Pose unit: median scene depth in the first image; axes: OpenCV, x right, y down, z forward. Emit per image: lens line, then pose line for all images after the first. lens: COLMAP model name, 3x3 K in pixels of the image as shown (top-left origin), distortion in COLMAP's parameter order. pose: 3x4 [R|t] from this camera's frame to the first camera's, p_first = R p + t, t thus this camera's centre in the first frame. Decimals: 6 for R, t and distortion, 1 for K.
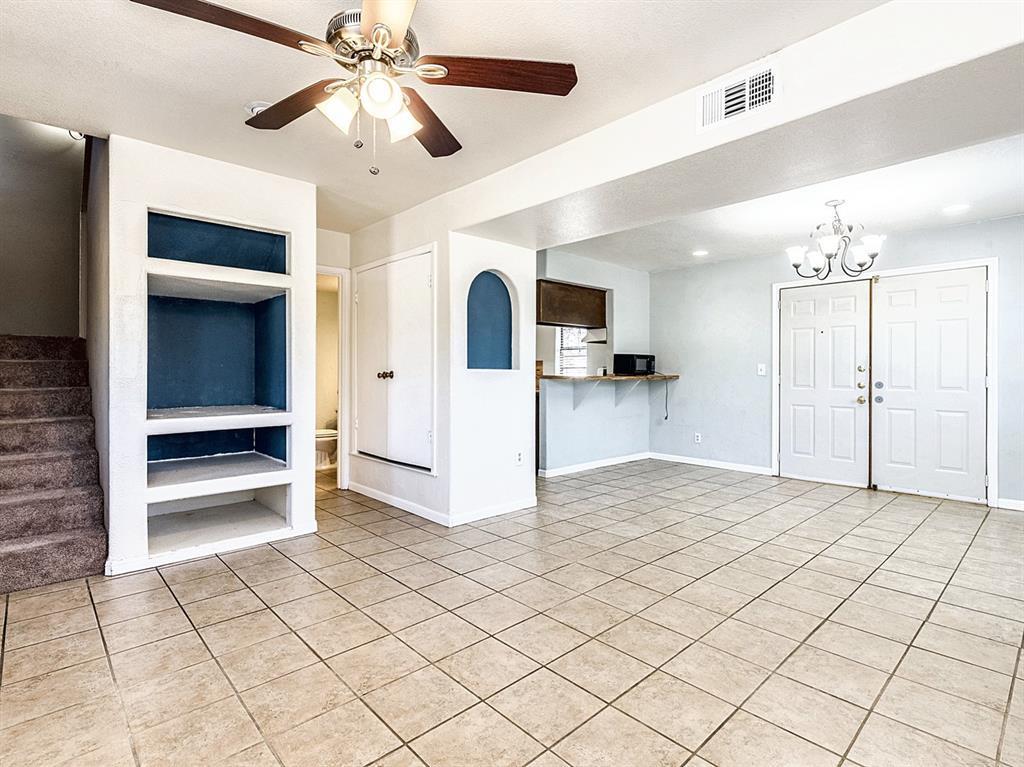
lens RADIAL K [[504.8, 0, 515.5], [0, 504.8, 378.6], [0, 0, 1]] dist [0.001630, 0.000193]
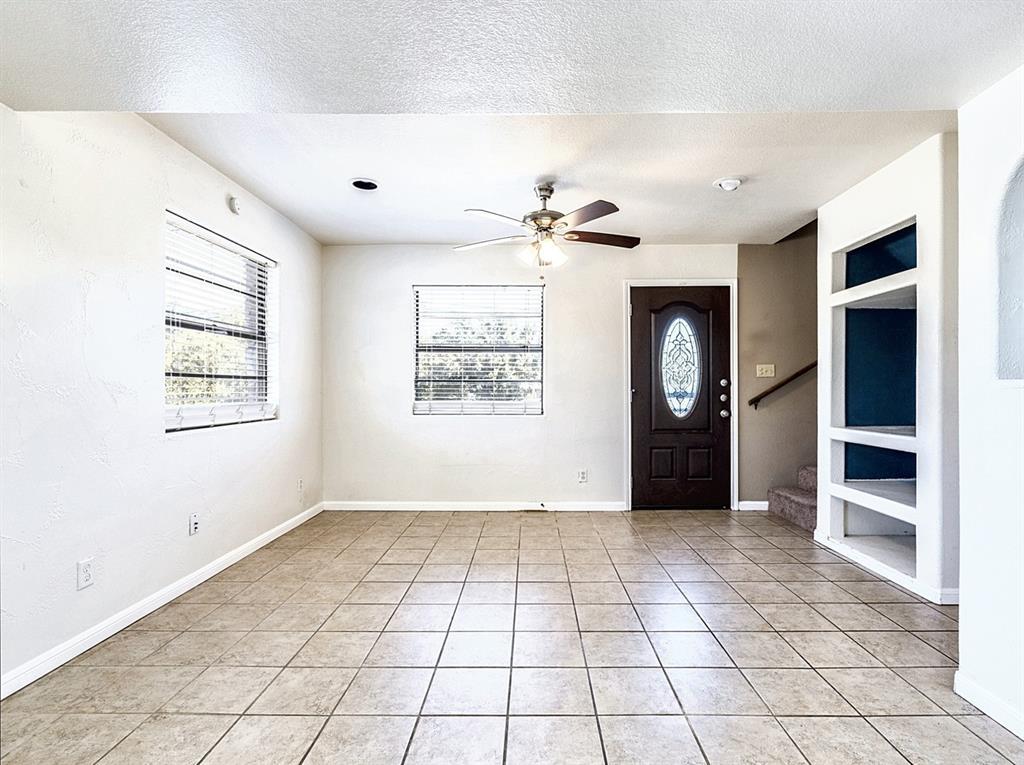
lens RADIAL K [[533.6, 0, 521.2], [0, 533.6, 383.8], [0, 0, 1]] dist [0.001382, -0.000063]
pose [[-0.702857, -0.008500, -0.711280, 0.402610], [-0.009454, 0.999952, -0.002608, -0.007726], [0.711268, 0.004892, -0.702904, 0.757898]]
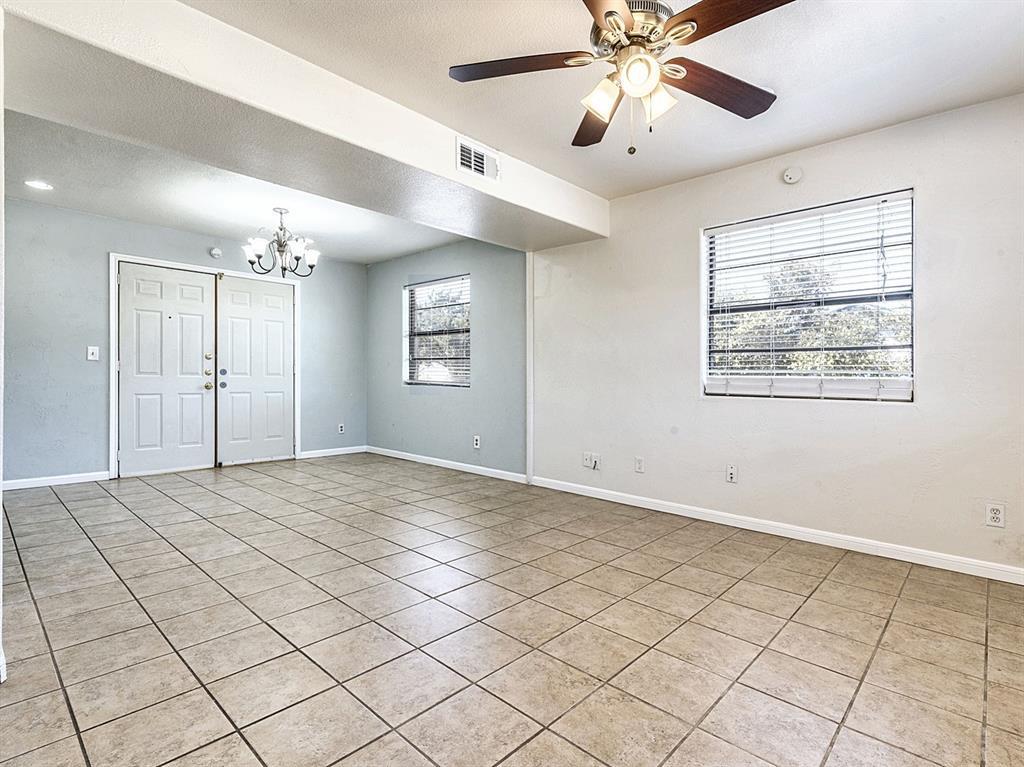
lens RADIAL K [[504.8, 0, 515.5], [0, 504.8, 378.6], [0, 0, 1]] dist [0.001630, 0.000193]
pose [[-0.048449, -0.005456, 0.998811, -0.418630], [-0.002762, 0.999982, 0.005328, 0.019332], [-0.998822, -0.002501, -0.048464, 0.409630]]
